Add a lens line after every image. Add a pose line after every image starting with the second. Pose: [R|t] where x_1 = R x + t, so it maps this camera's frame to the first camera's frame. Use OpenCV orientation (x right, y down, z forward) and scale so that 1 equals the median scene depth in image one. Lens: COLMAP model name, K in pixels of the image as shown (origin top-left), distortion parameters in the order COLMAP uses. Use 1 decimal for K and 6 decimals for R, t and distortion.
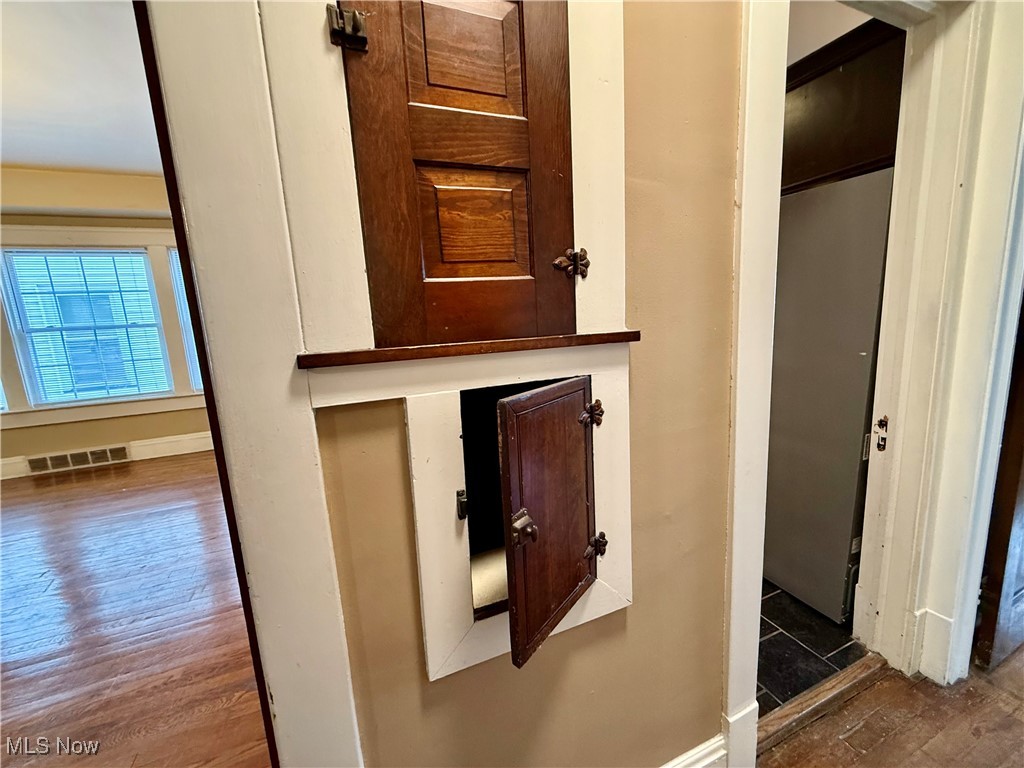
lens RADIAL K [[408.0, 0, 506.5], [0, 408.0, 382.3], [0, 0, 1]] dist [0.001703, 0.000346]
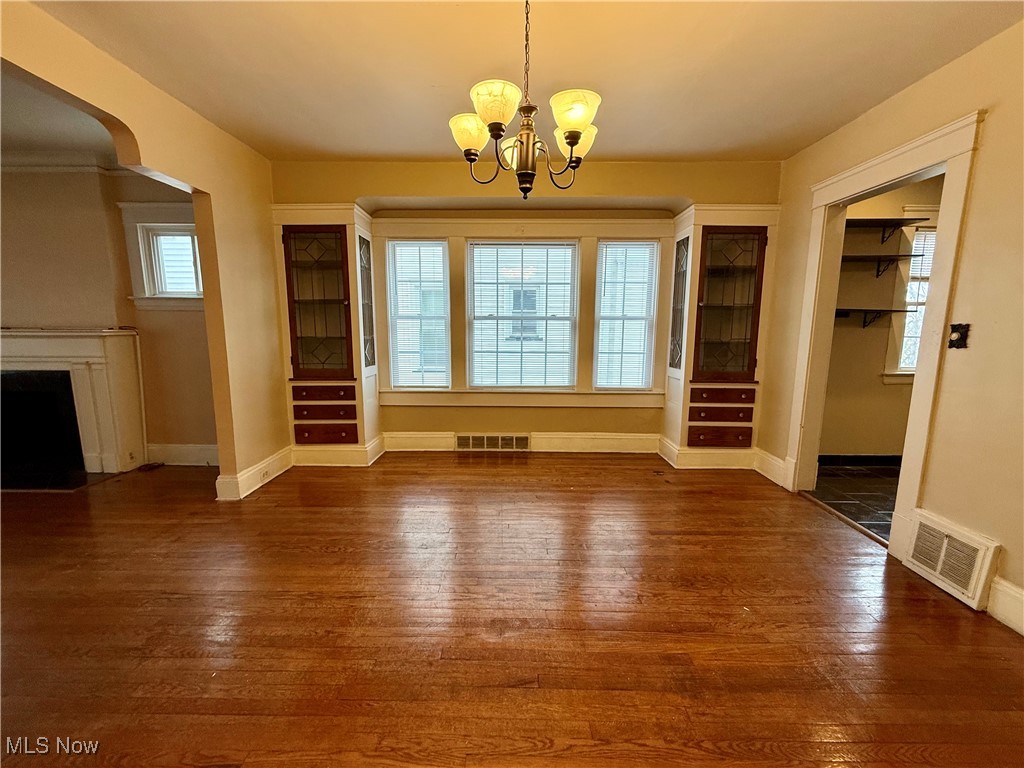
lens RADIAL K [[405.6, 0, 510.7], [0, 405.6, 384.0], [0, 0, 1]] dist [-0.000436, -0.000240]
pose [[0.921456, 0.113195, -0.371625, -0.633105], [-0.118084, 0.992957, 0.009658, 0.024152], [0.370100, 0.034983, 0.928333, 0.050294]]
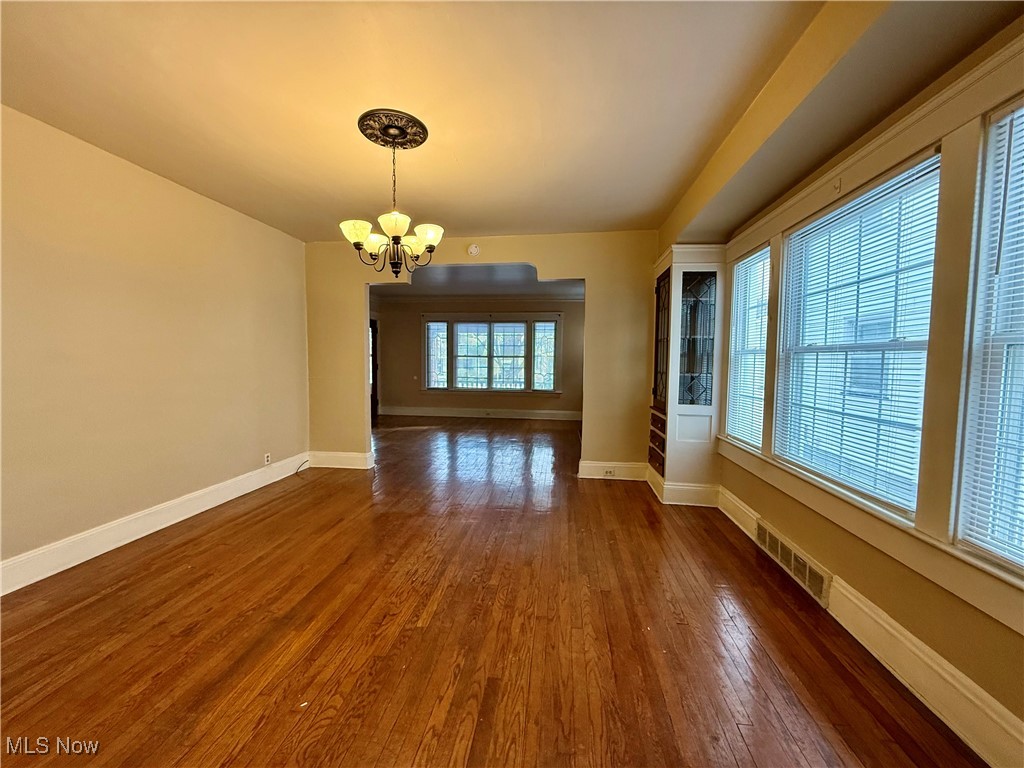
lens RADIAL K [[405.6, 0, 510.7], [0, 405.6, 384.0], [0, 0, 1]] dist [-0.000436, -0.000240]
pose [[-0.489261, 0.103427, -0.865983, -0.326419], [-0.128280, 0.973609, 0.188756, -0.131841], [0.862652, 0.203440, -0.463081, 0.870120]]
